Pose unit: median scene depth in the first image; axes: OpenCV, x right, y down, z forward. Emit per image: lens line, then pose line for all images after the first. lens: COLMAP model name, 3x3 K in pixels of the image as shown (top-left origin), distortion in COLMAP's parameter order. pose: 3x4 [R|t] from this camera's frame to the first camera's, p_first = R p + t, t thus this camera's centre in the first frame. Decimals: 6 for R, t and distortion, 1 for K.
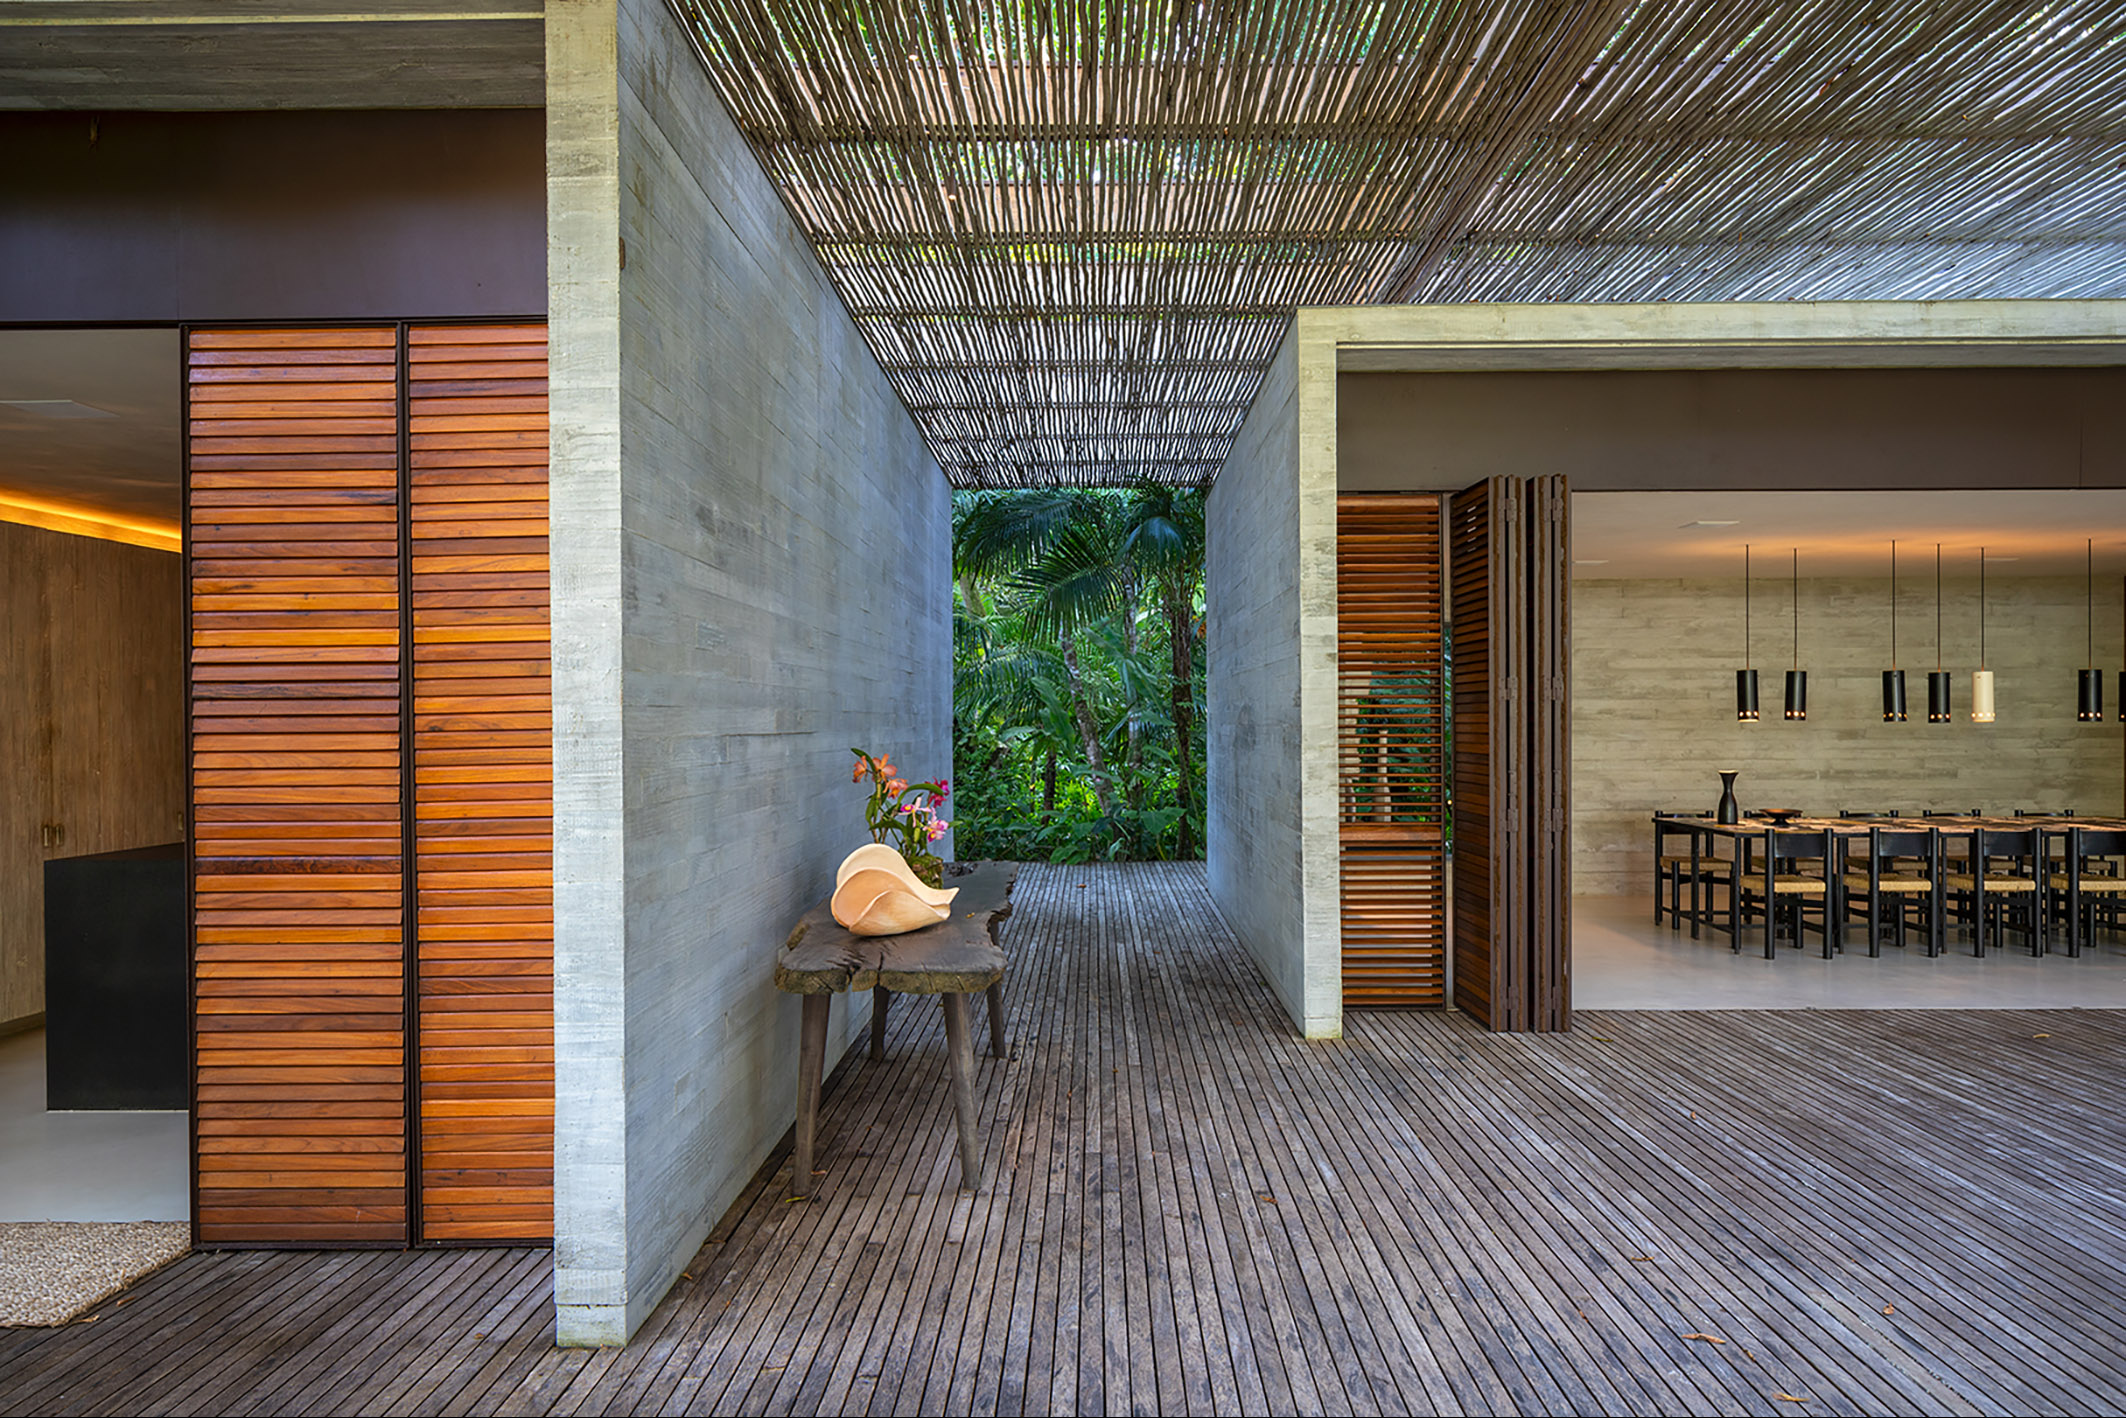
lens RADIAL K [[1438.7, 0, 1063.0], [0, 1438.7, 709.0], [0, 0, 1]] dist [0.001768, 0.001282]
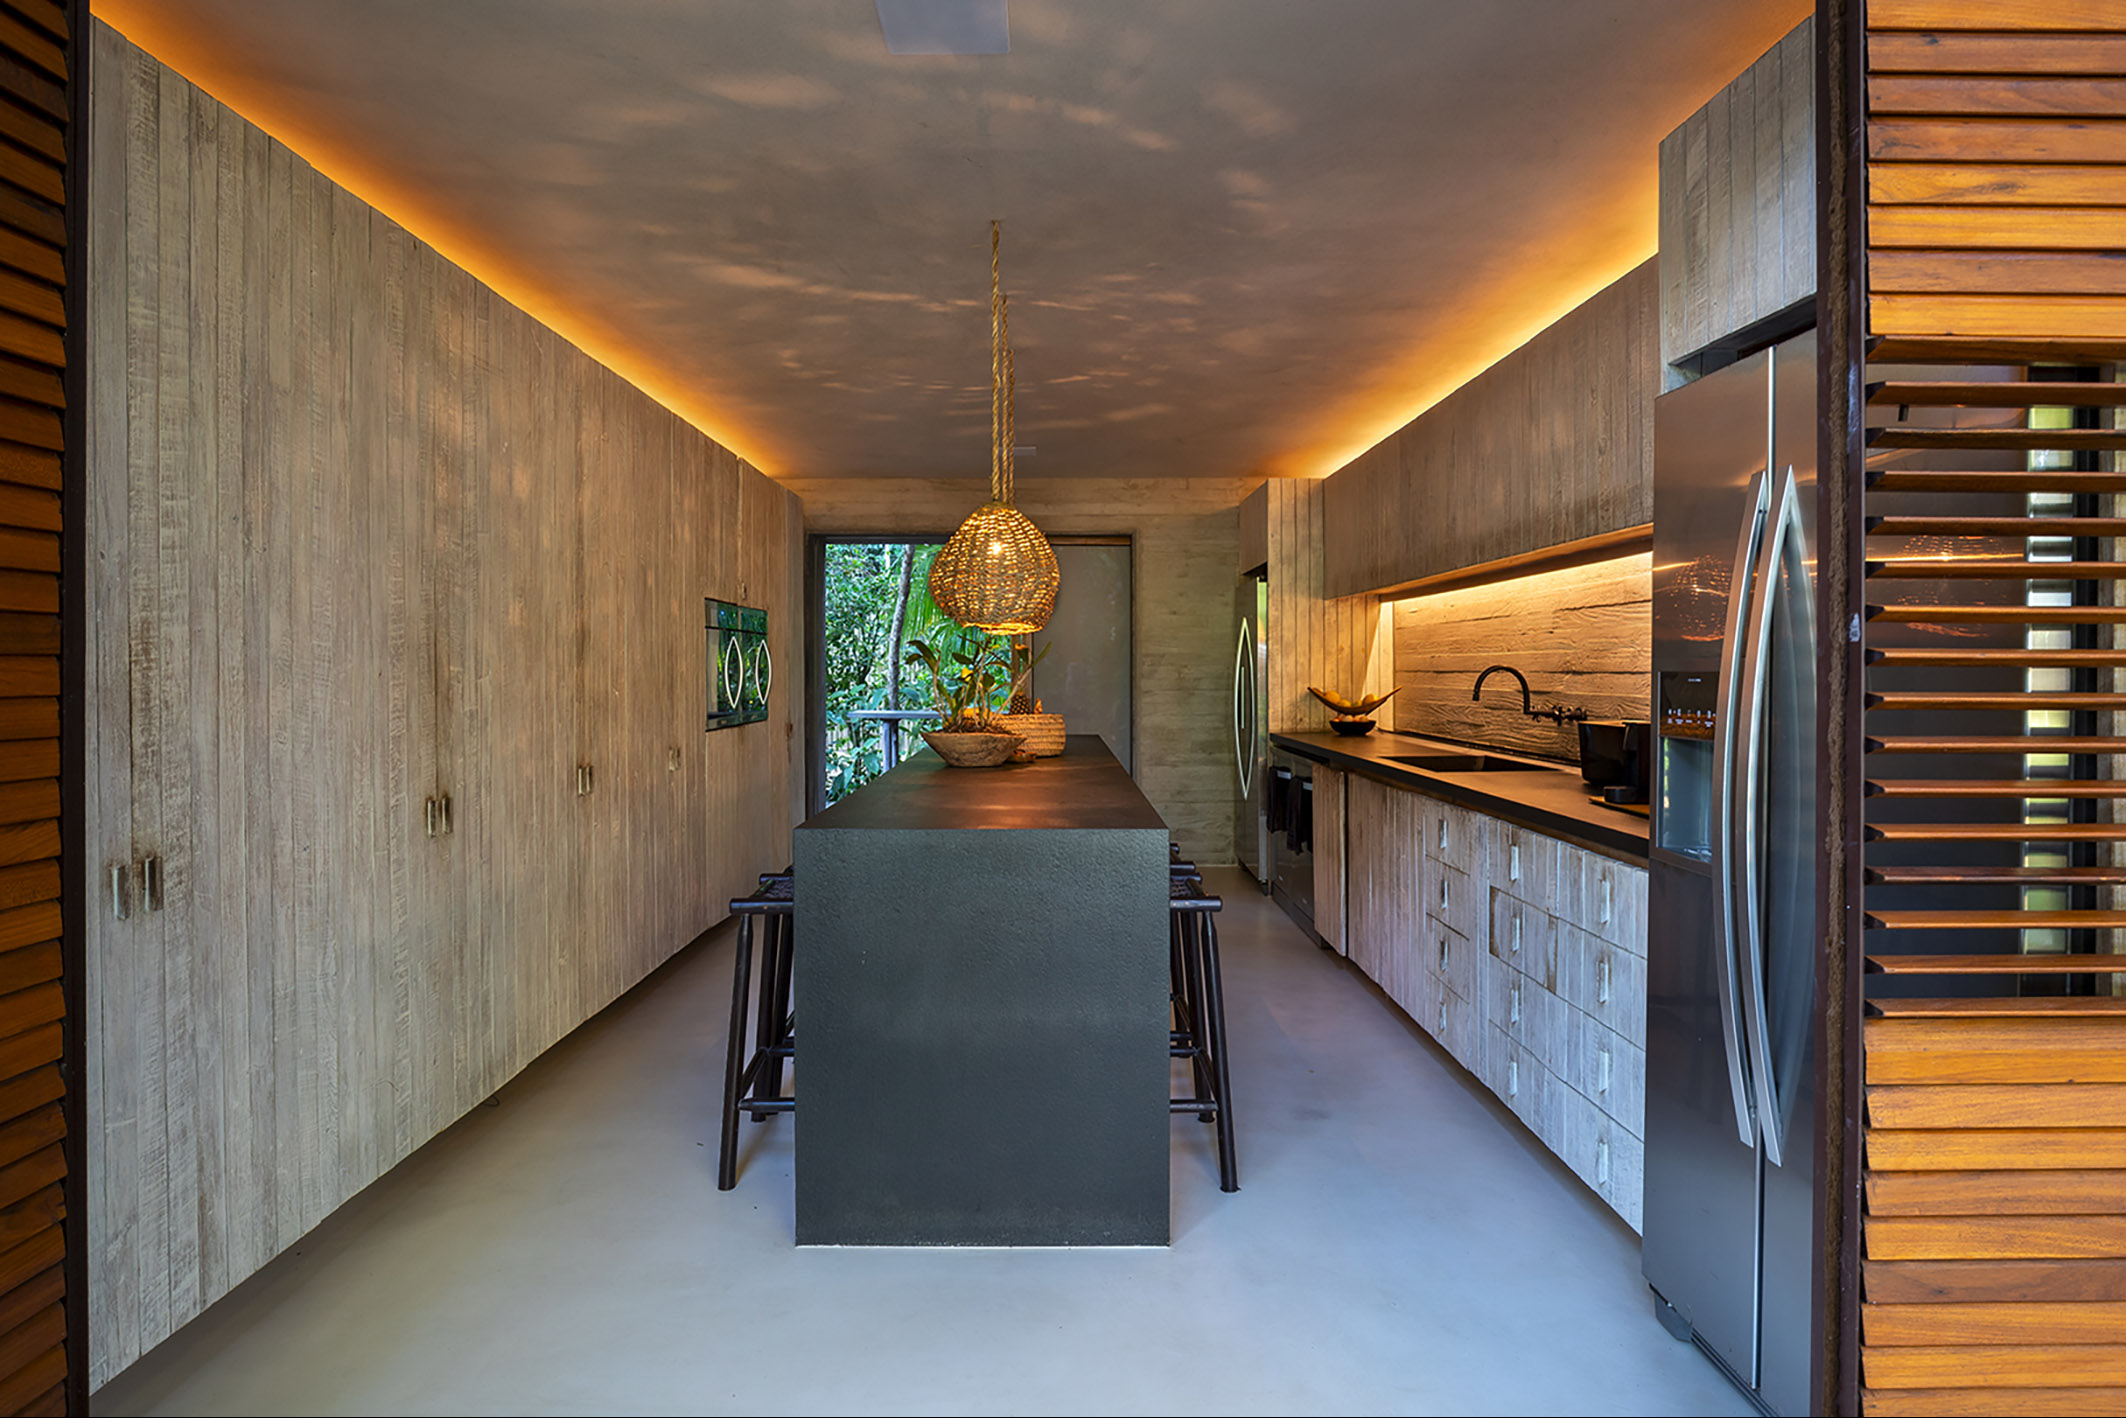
lens RADIAL K [[1215.8, 0, 1062.8], [0, 1215.8, 676.3], [0, 0, 1]] dist [0.002610, 0.000990]
pose [[0.999521, 0.006359, 0.030297, -0.706373], [-0.006767, 0.999887, 0.013407, 0.039286], [-0.030208, -0.013605, 0.999451, 0.566288]]
